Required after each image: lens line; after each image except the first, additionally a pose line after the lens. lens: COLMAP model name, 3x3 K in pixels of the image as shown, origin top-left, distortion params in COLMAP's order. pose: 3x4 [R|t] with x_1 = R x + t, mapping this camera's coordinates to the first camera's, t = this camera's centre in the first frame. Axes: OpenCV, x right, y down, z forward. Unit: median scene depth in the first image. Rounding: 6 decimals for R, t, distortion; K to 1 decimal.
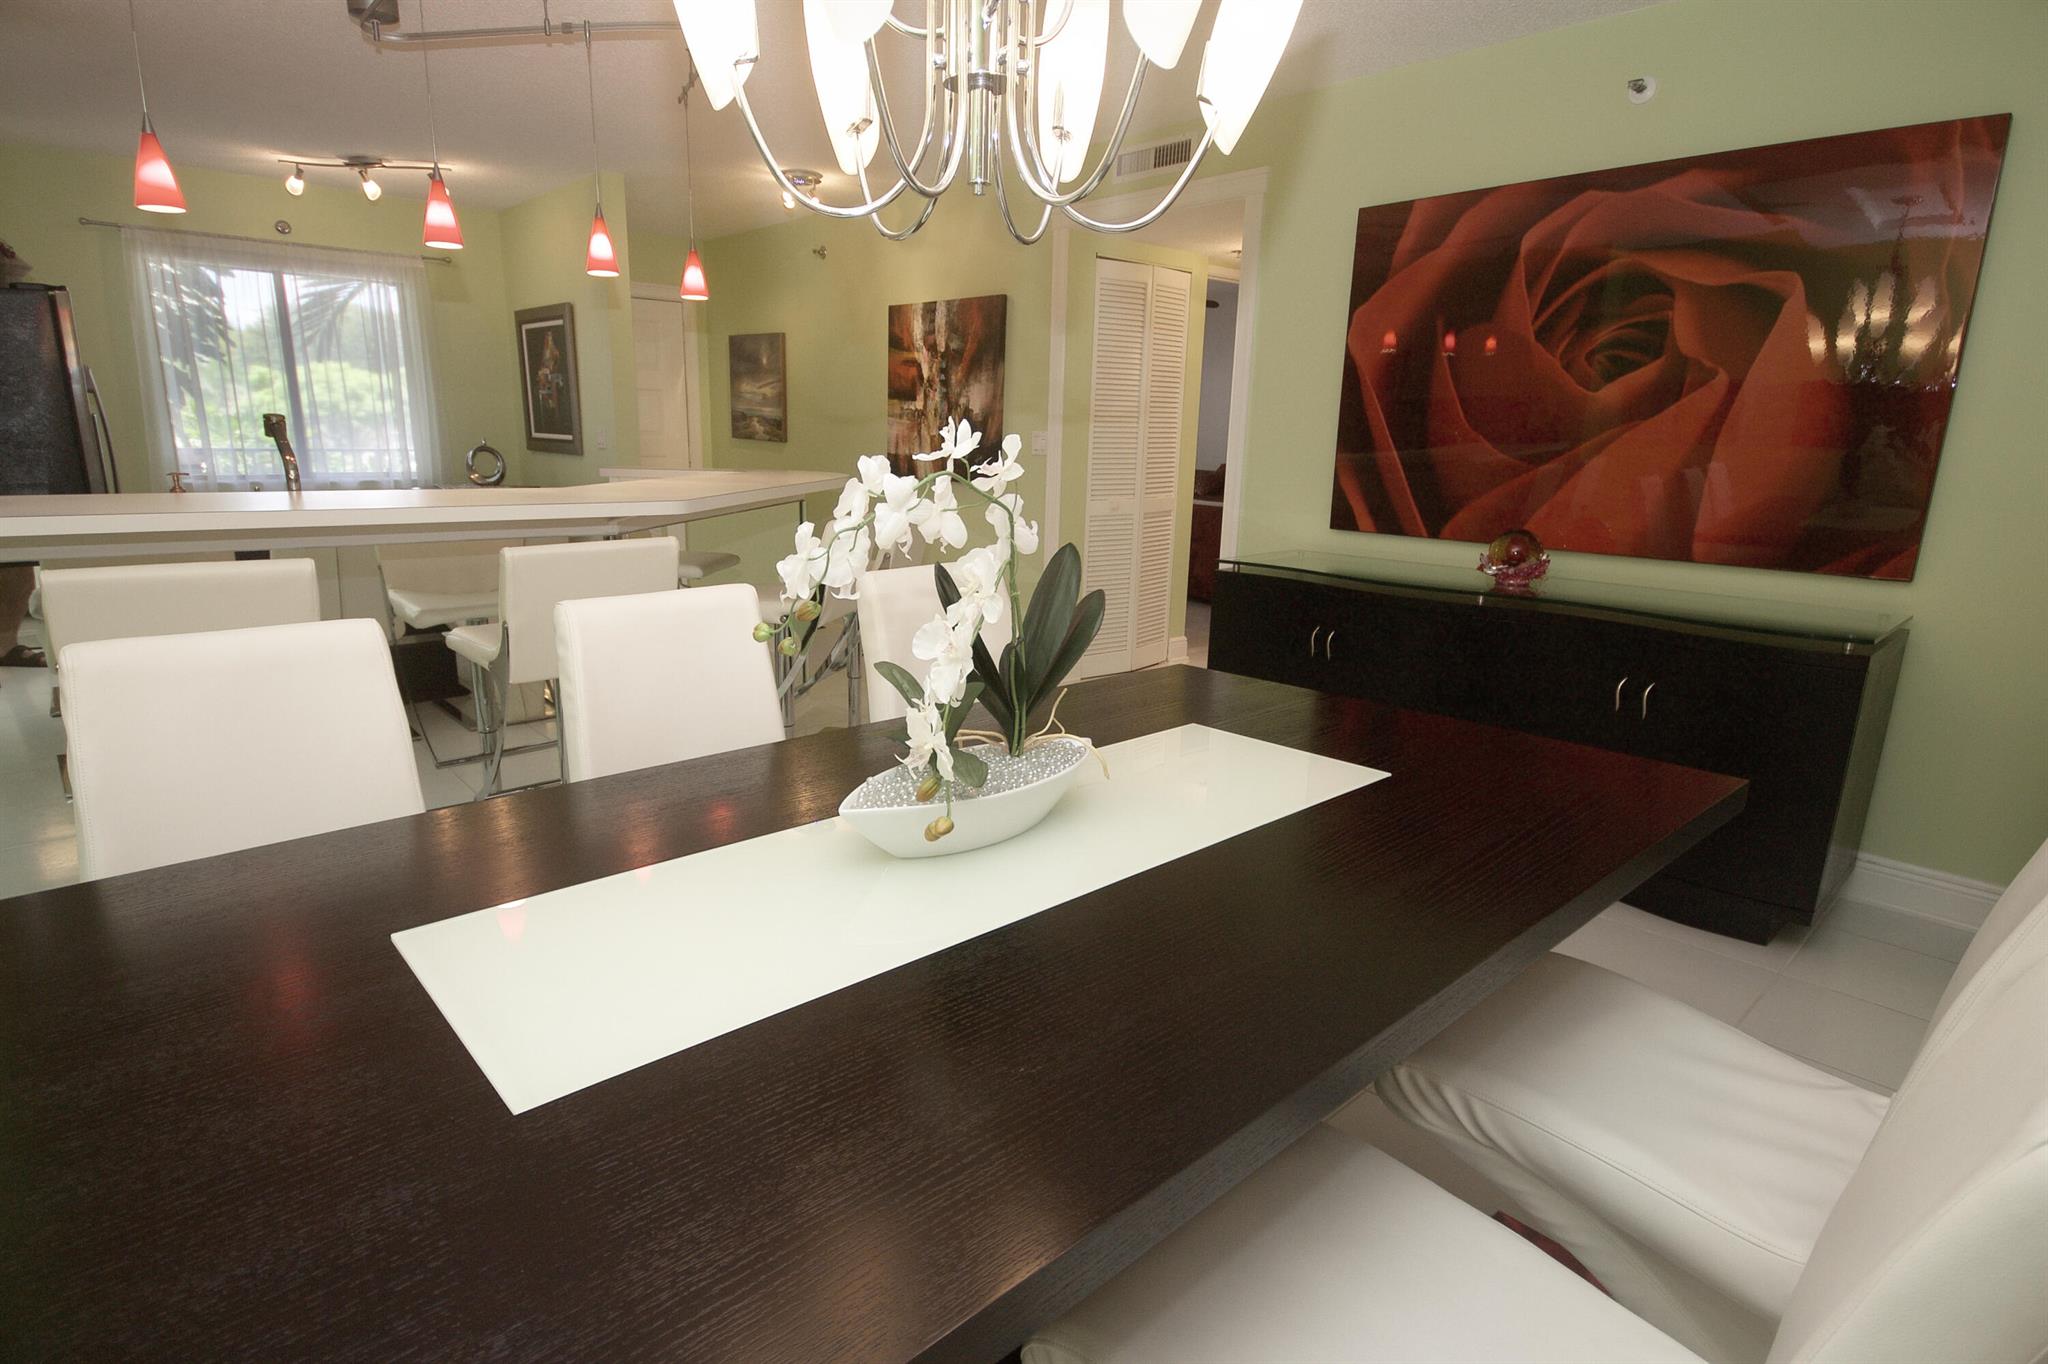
lens RADIAL K [[1042.4, 0, 967.8], [0, 1042.4, 683.1], [0, 0, 1]] dist [-0.002156, -0.001529]
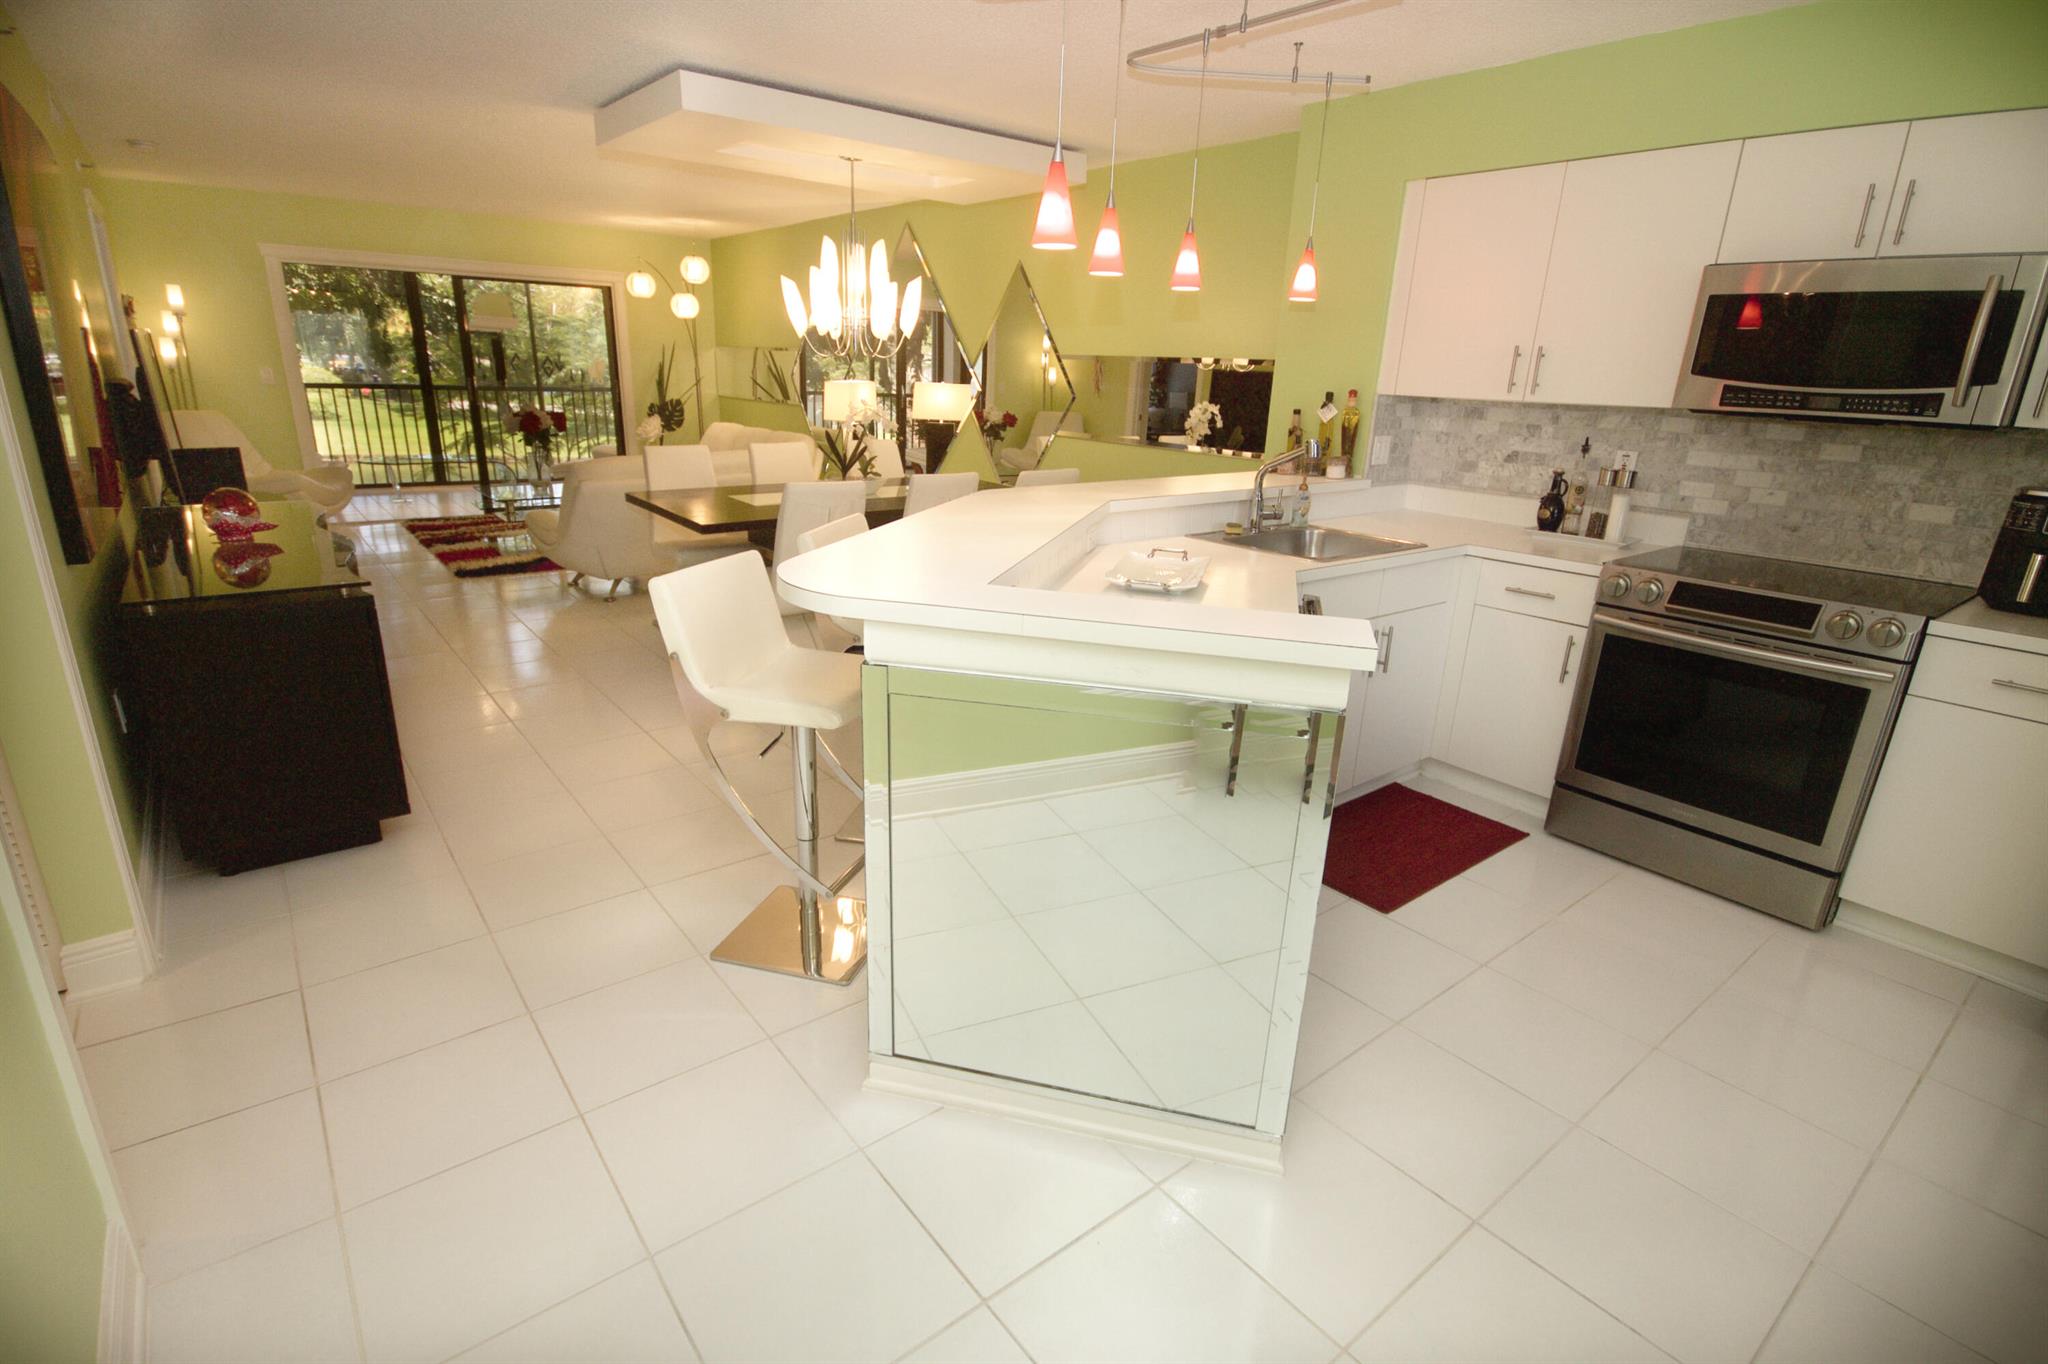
lens RADIAL K [[977.0, 0, 1016.8], [0, 977.0, 683.1], [0, 0, 1]] dist [0.010462, -0.010910]
pose [[-0.997314, -0.066247, 0.031243, -0.184588], [-0.039917, 0.849233, 0.526507, -0.298805], [-0.061412, 0.523845, -0.849597, 1.052711]]
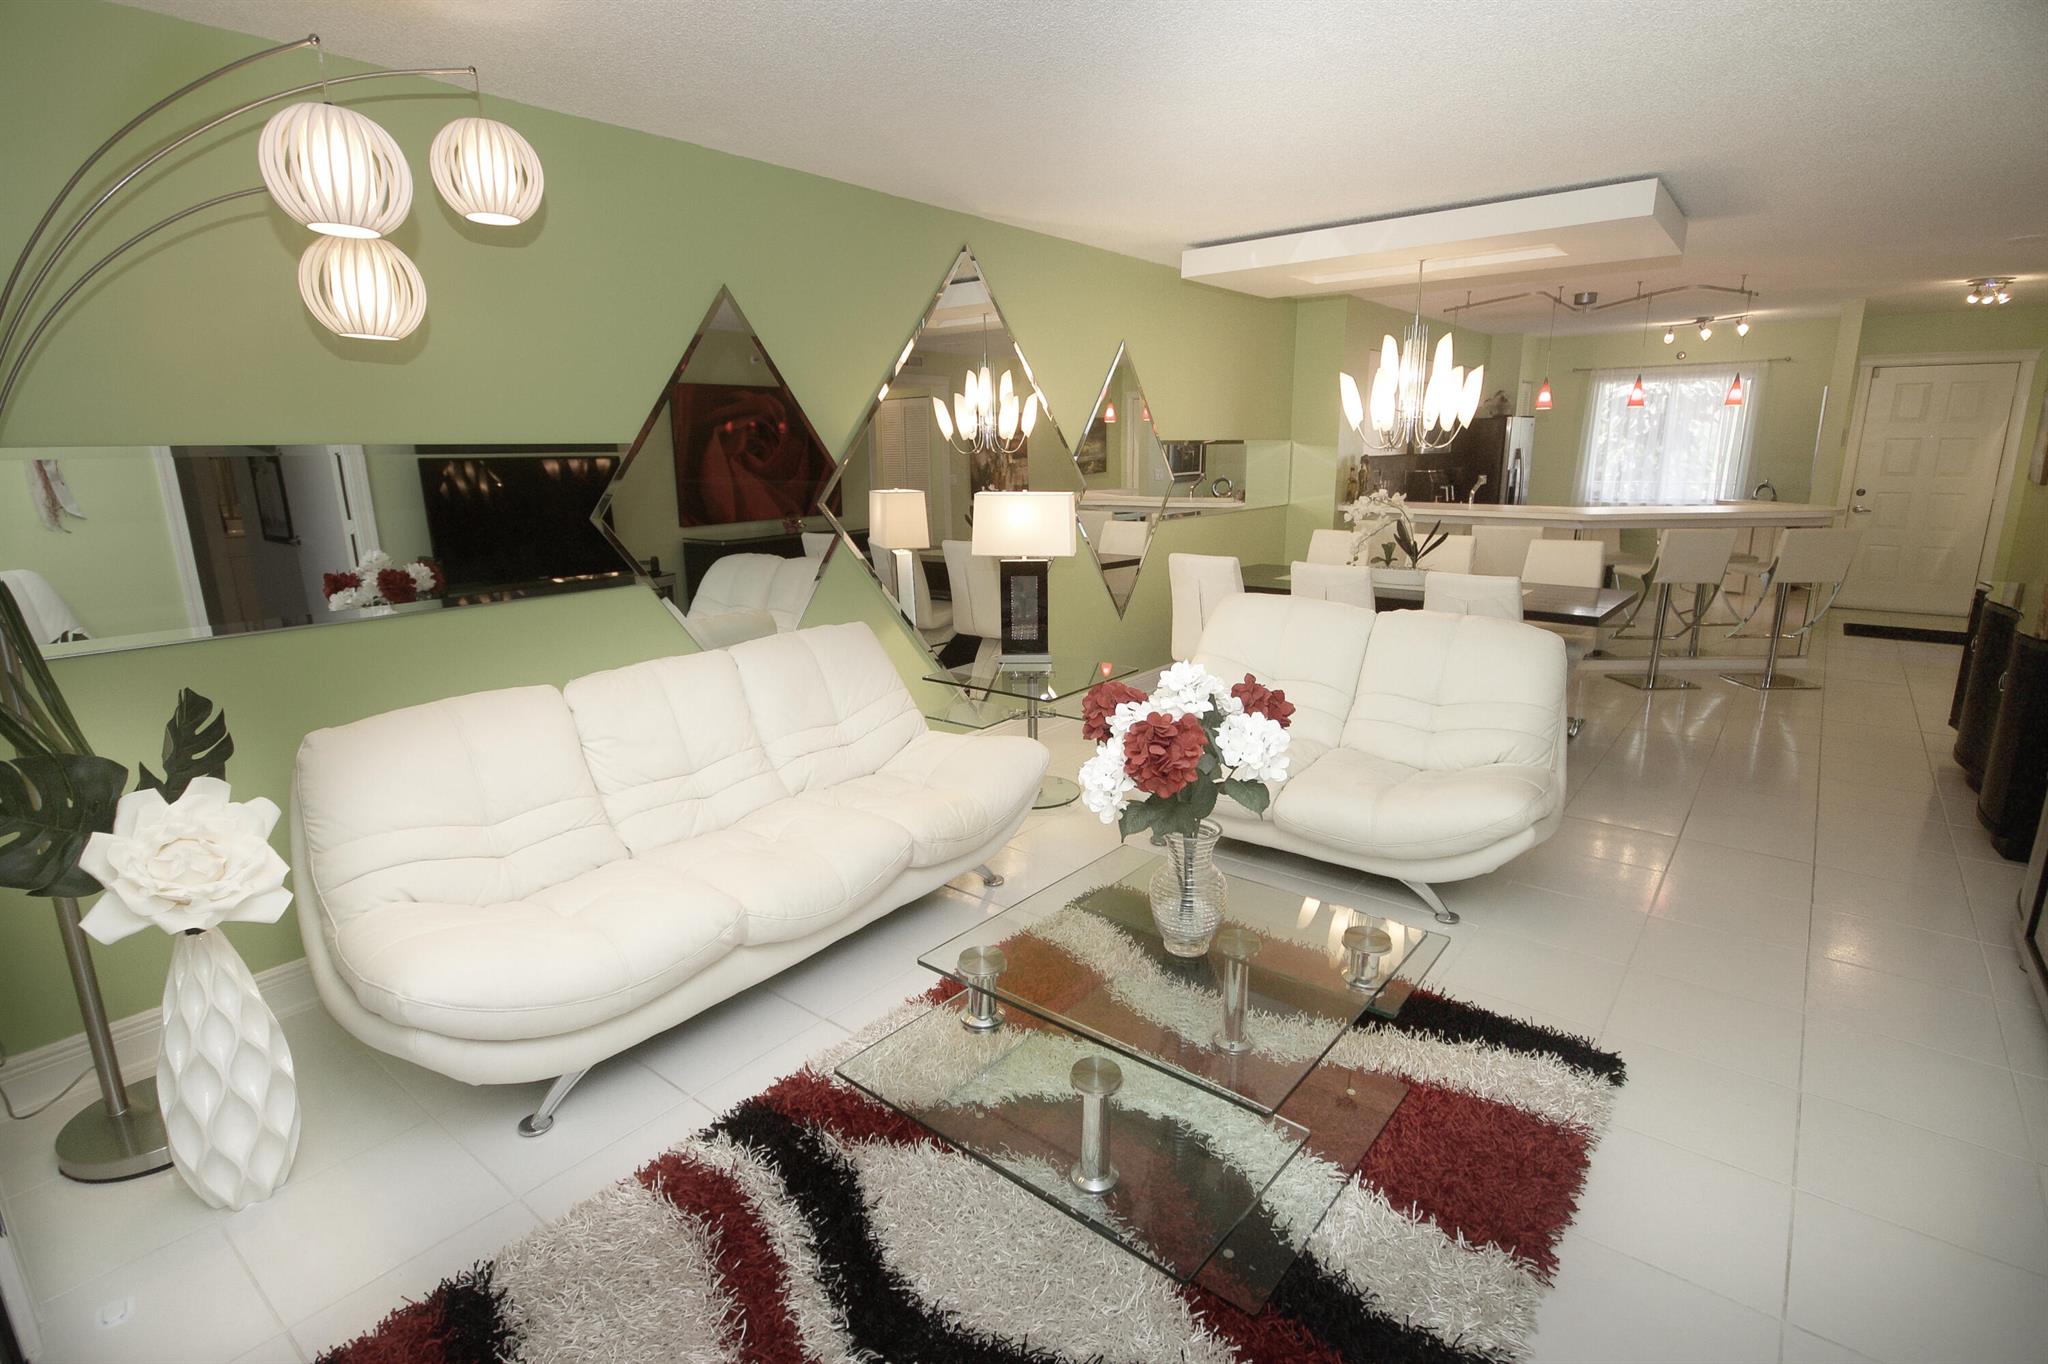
lens RADIAL K [[951.9, 0, 1024.0], [0, 951.9, 682.0], [0, 0, 1]] dist [-0.002447, -0.010052]
pose [[0.161020, 0.215498, -0.963137, 0.776524], [-0.216634, 0.959790, 0.178531, 0.032132], [0.962882, 0.179901, 0.201229, -0.252319]]
